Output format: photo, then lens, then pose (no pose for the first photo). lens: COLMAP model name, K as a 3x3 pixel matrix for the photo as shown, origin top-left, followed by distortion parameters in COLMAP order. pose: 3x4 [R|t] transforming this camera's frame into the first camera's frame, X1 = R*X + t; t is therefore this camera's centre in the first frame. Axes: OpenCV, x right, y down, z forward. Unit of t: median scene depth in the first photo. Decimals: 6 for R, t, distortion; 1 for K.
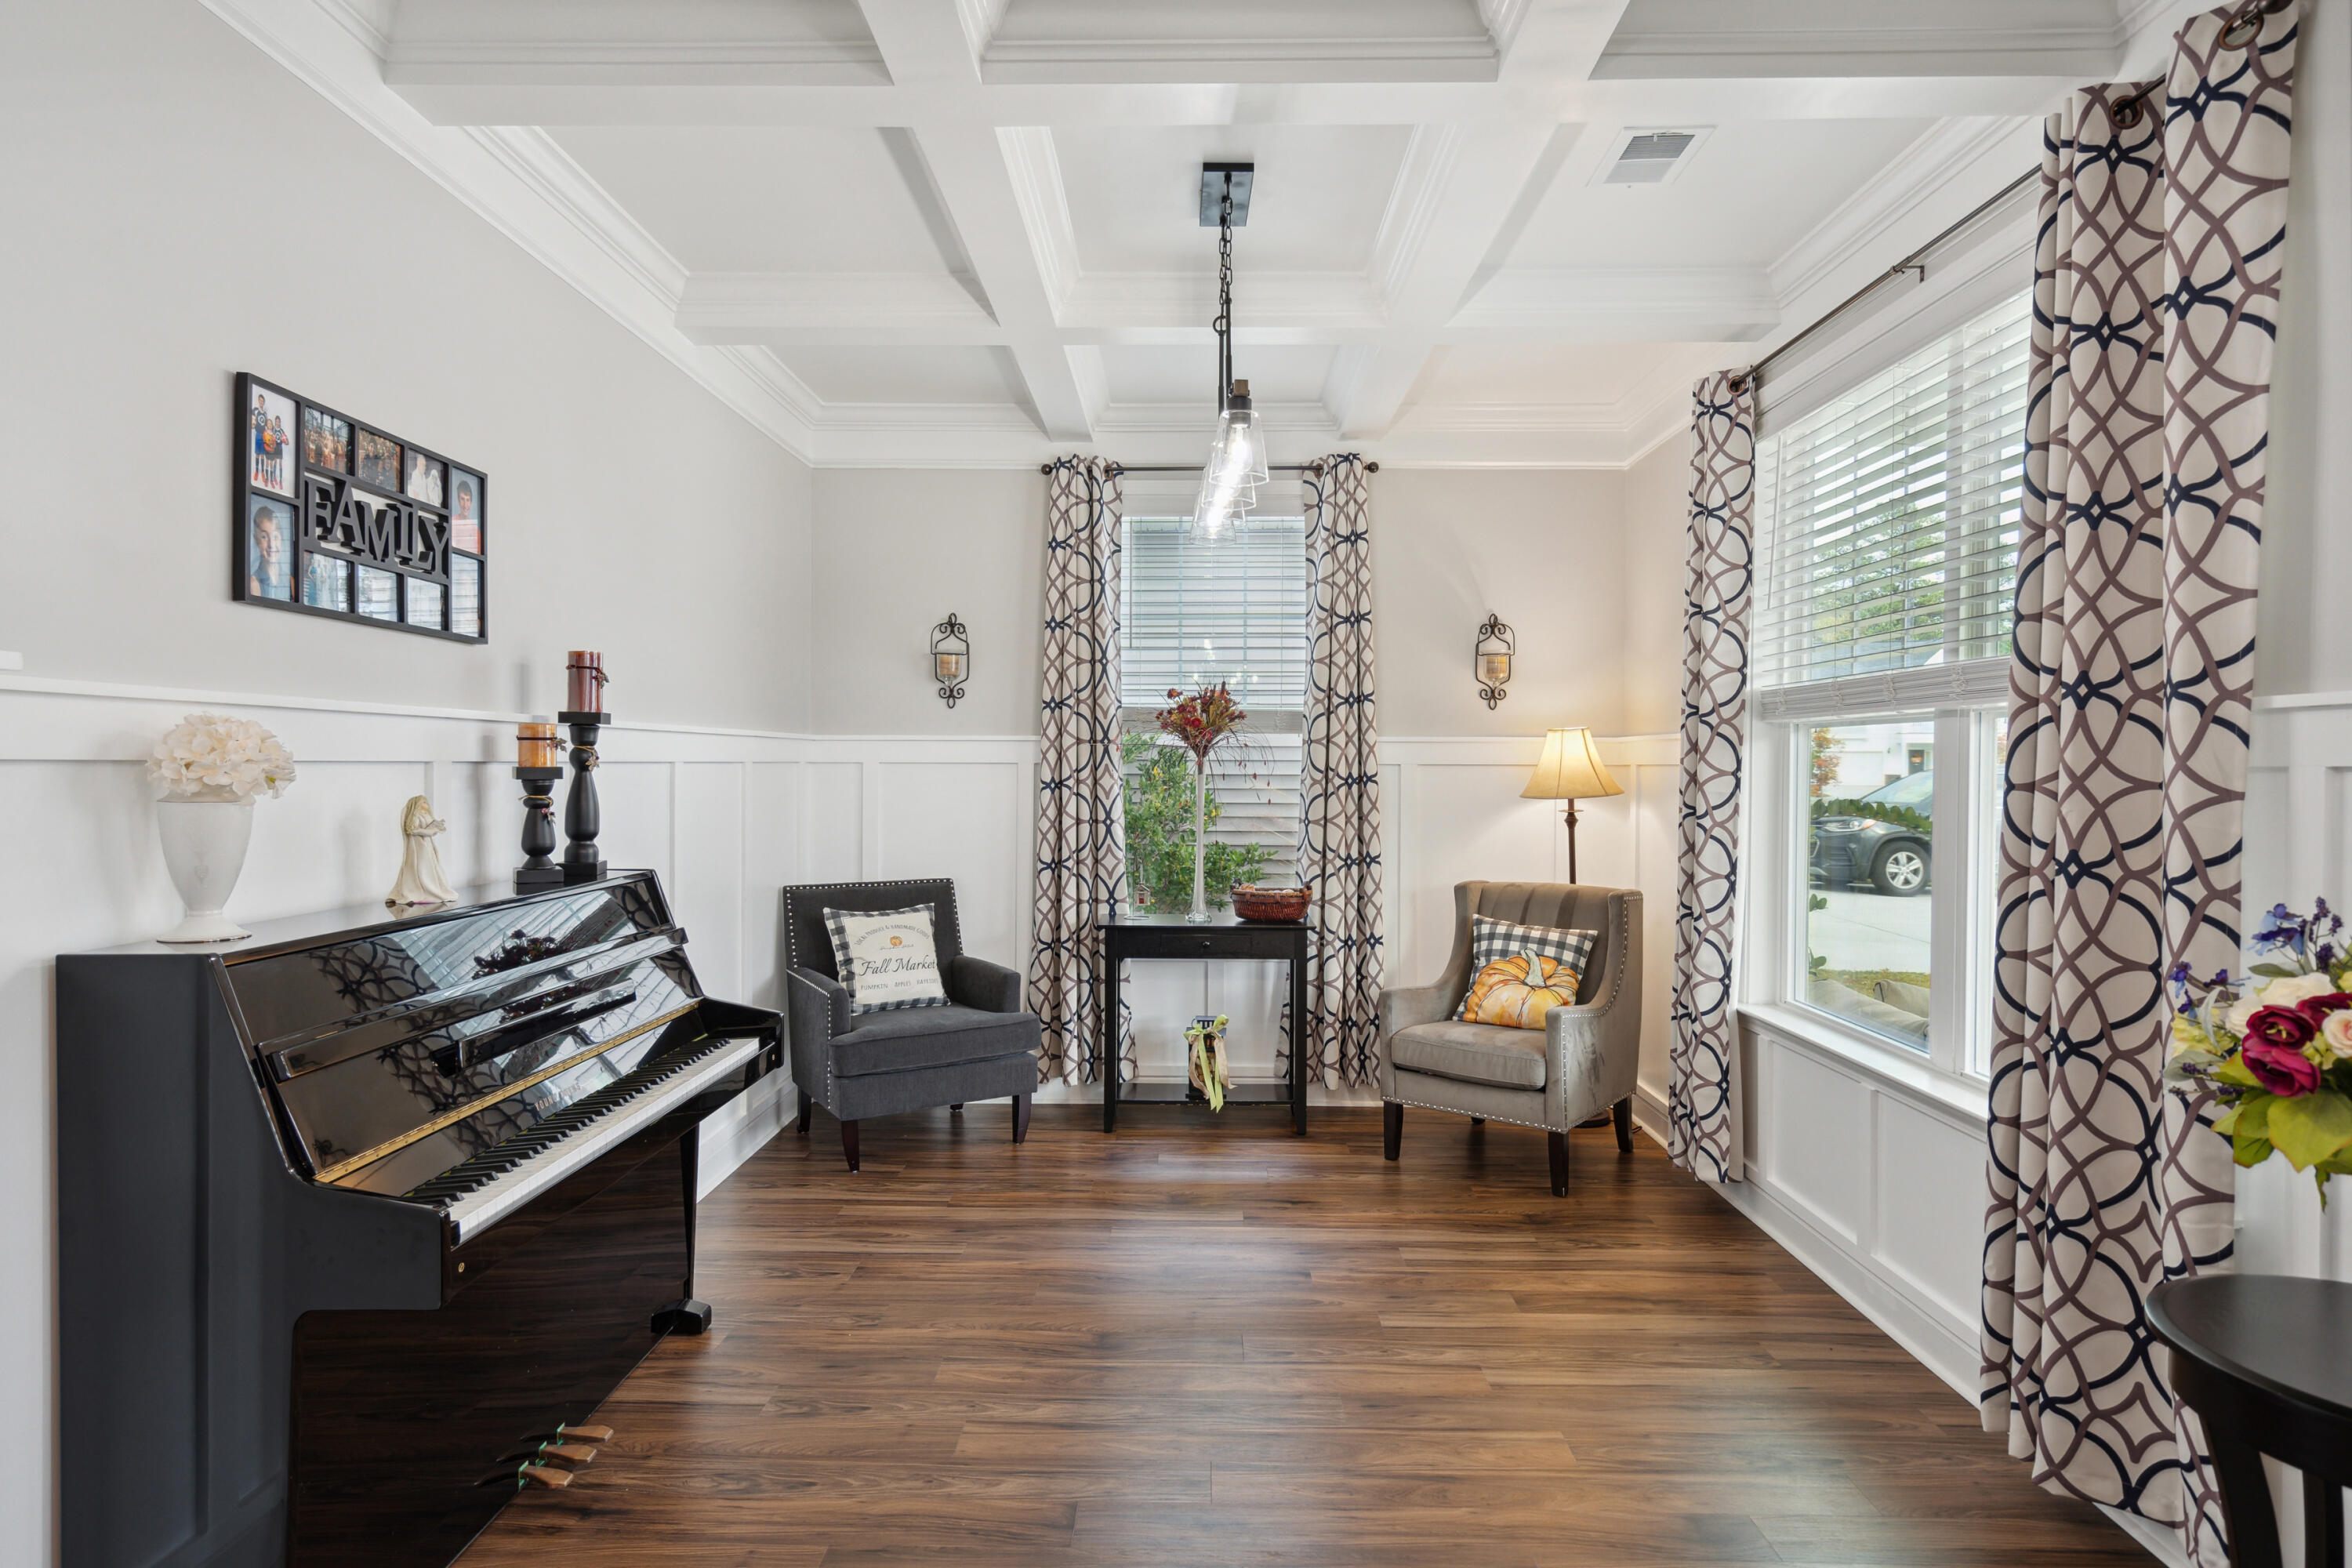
lens RADIAL K [[1318.2, 0, 1172.6], [0, 1318.2, 770.6], [0, 0, 1]] dist [0.004568, 0.000020]
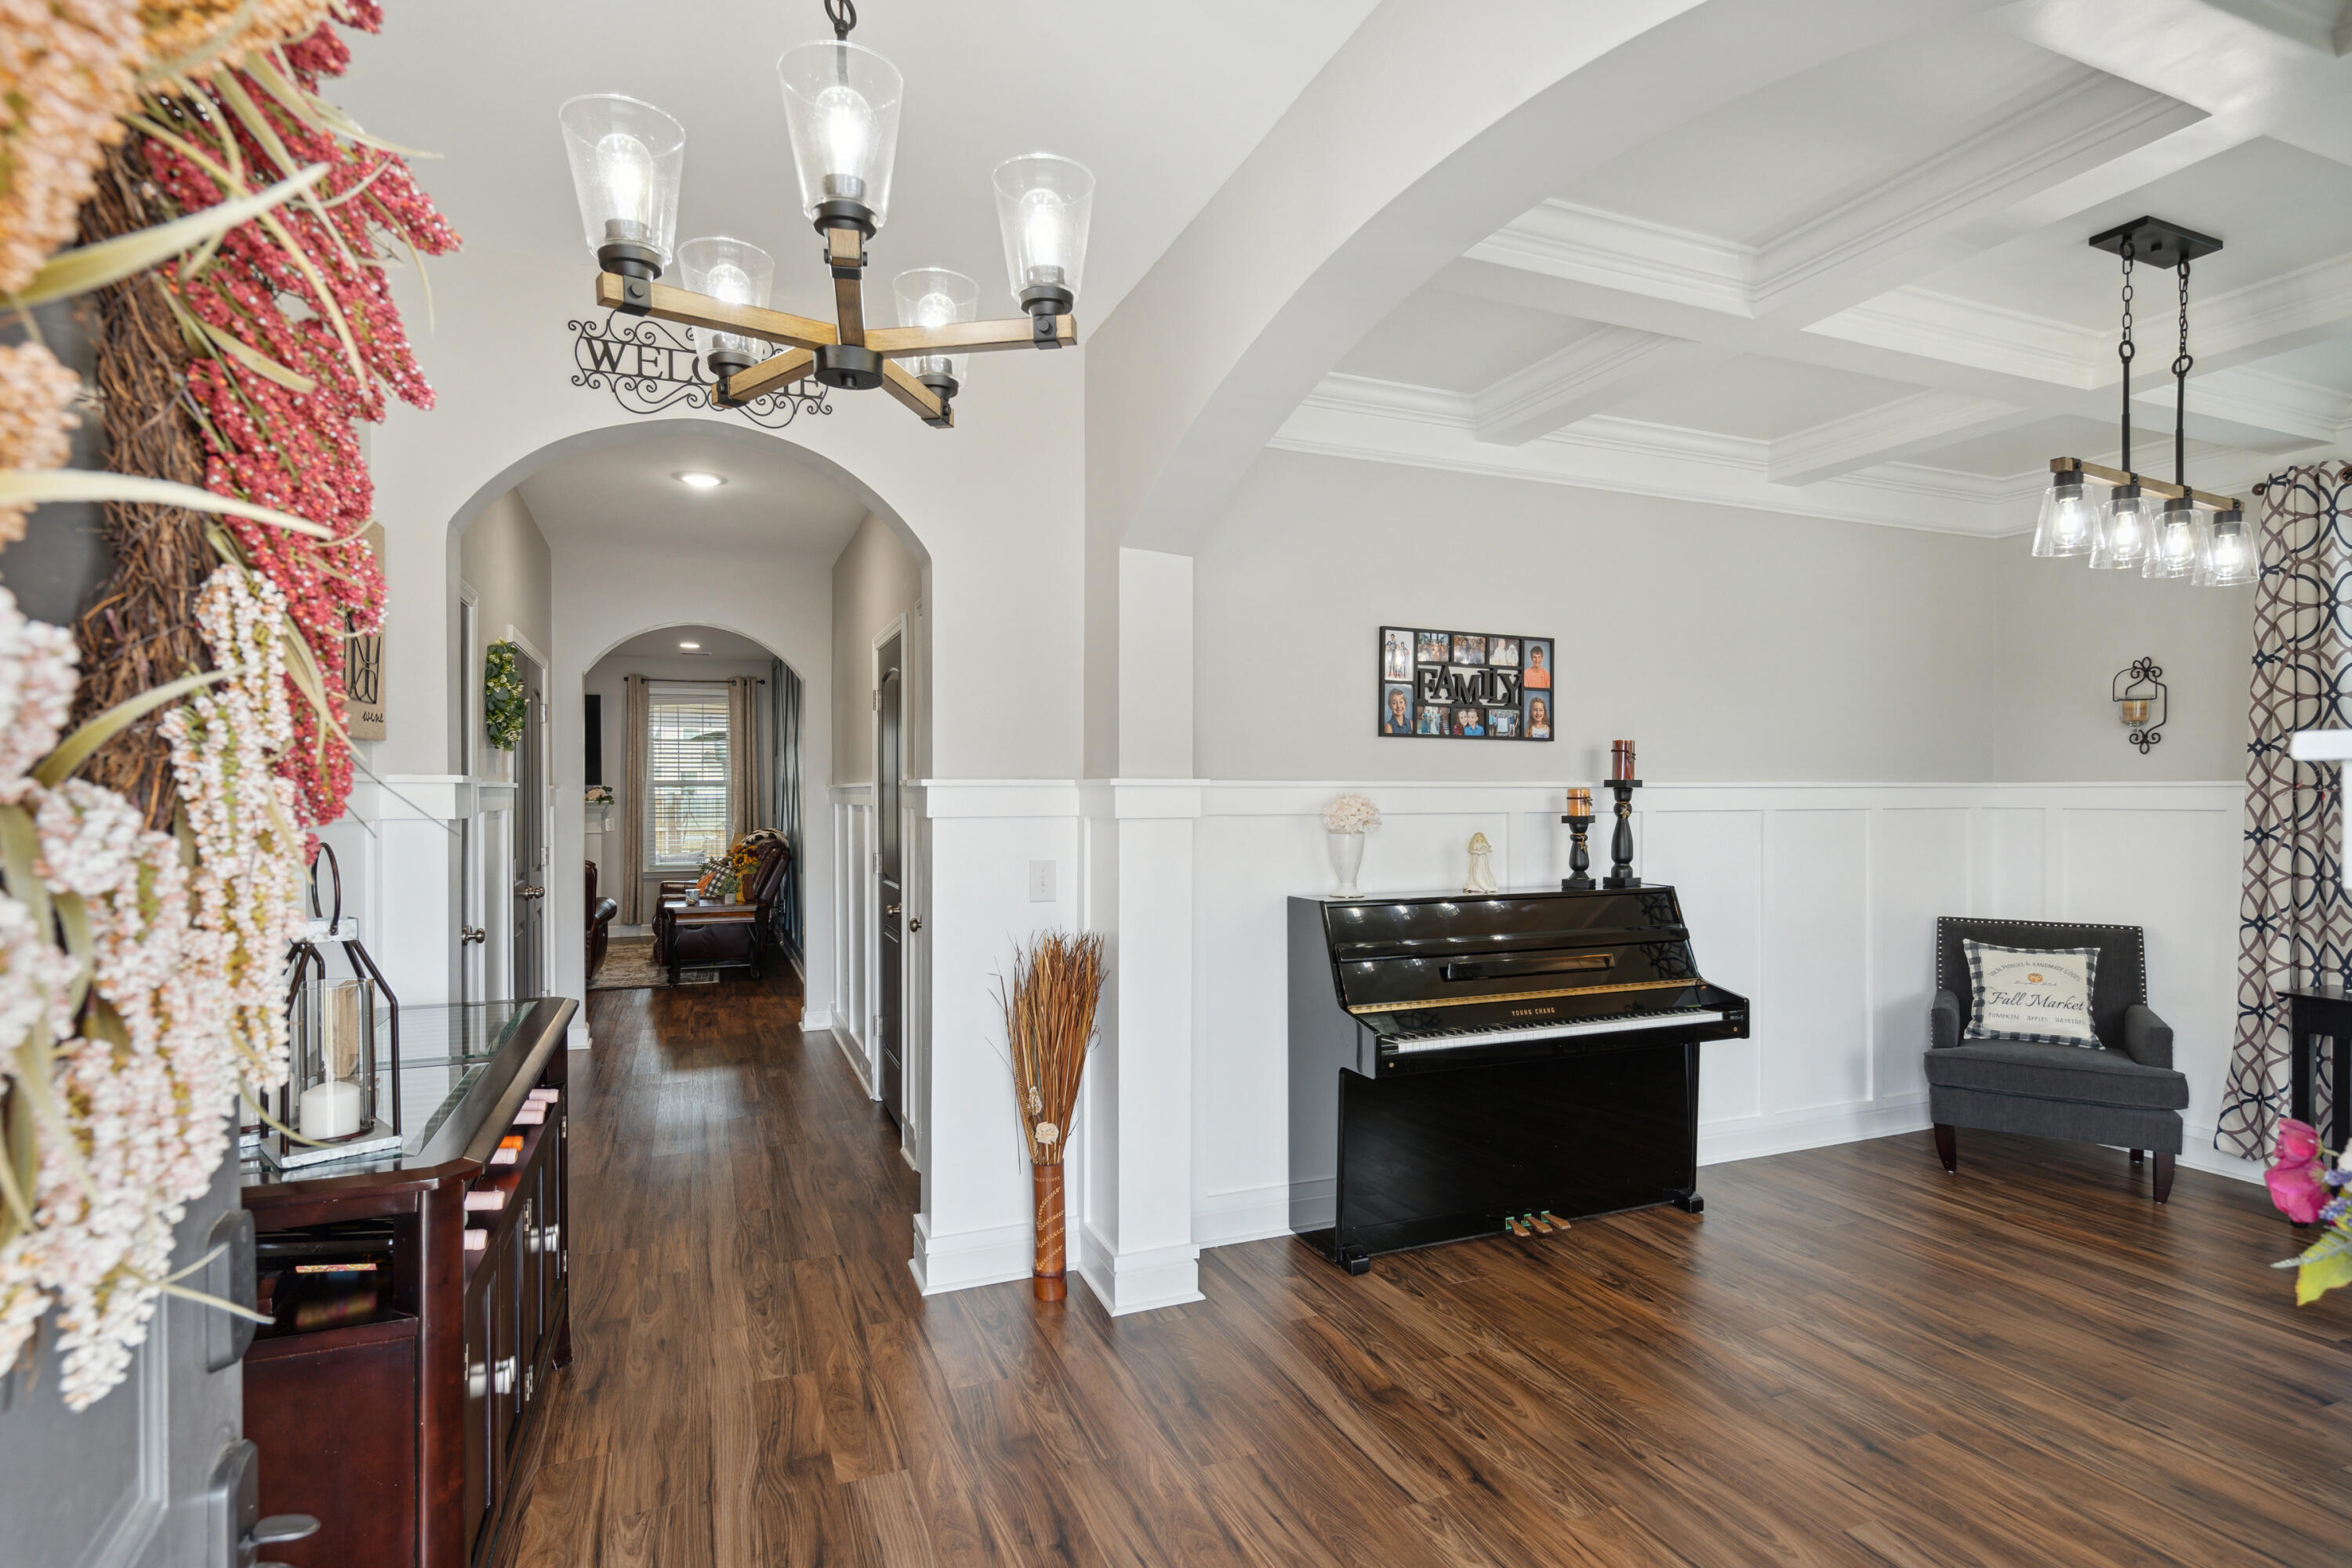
lens RADIAL K [[1173.8, 0, 1176.0], [0, 1173.8, 784.0], [0, 0, 1]] dist [-0.001185, -0.000311]
pose [[0.396874, -0.010693, -0.917811, 0.536284], [-0.002407, 0.999917, -0.012690, -0.018437], [0.917870, 0.007245, 0.396815, -0.016407]]
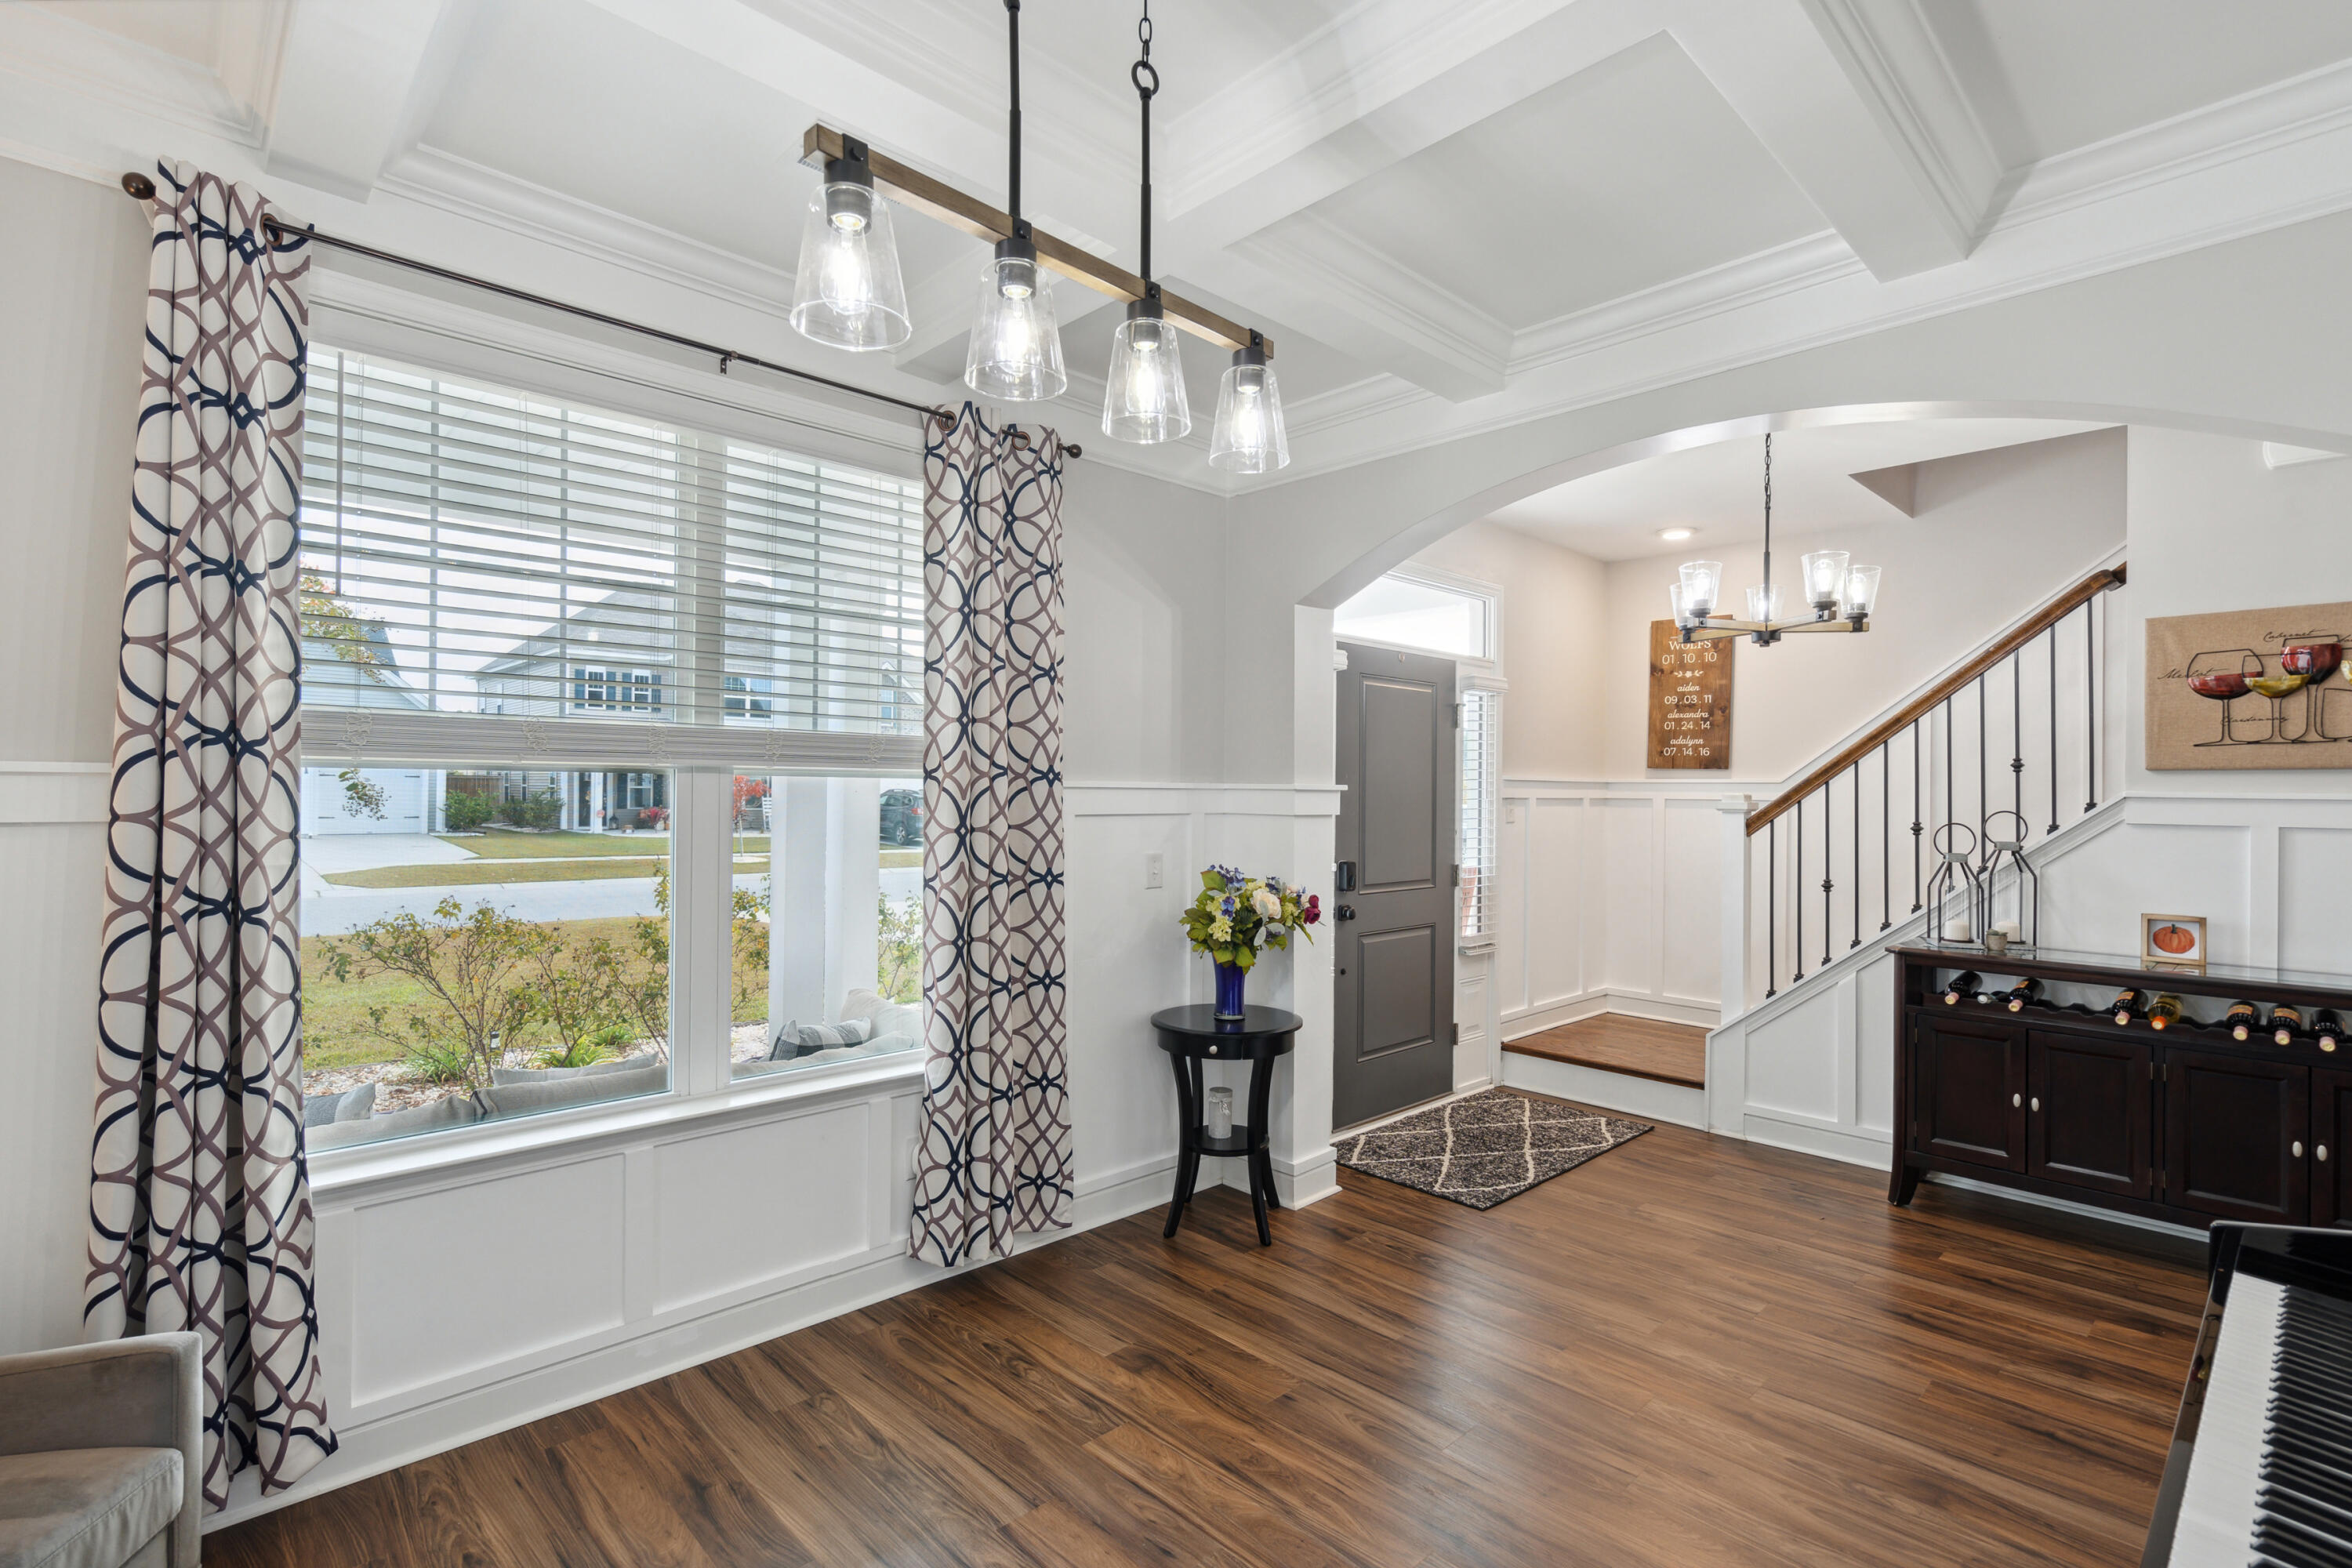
lens RADIAL K [[1096.7, 0, 1171.4], [0, 1096.7, 790.6], [0, 0, 1]] dist [0.001711, 0.000654]
pose [[-0.700694, -0.001661, 0.713460, -0.307747], [-0.005548, 0.999980, -0.003121, -0.023782], [-0.713440, -0.006145, -0.700689, 1.232906]]
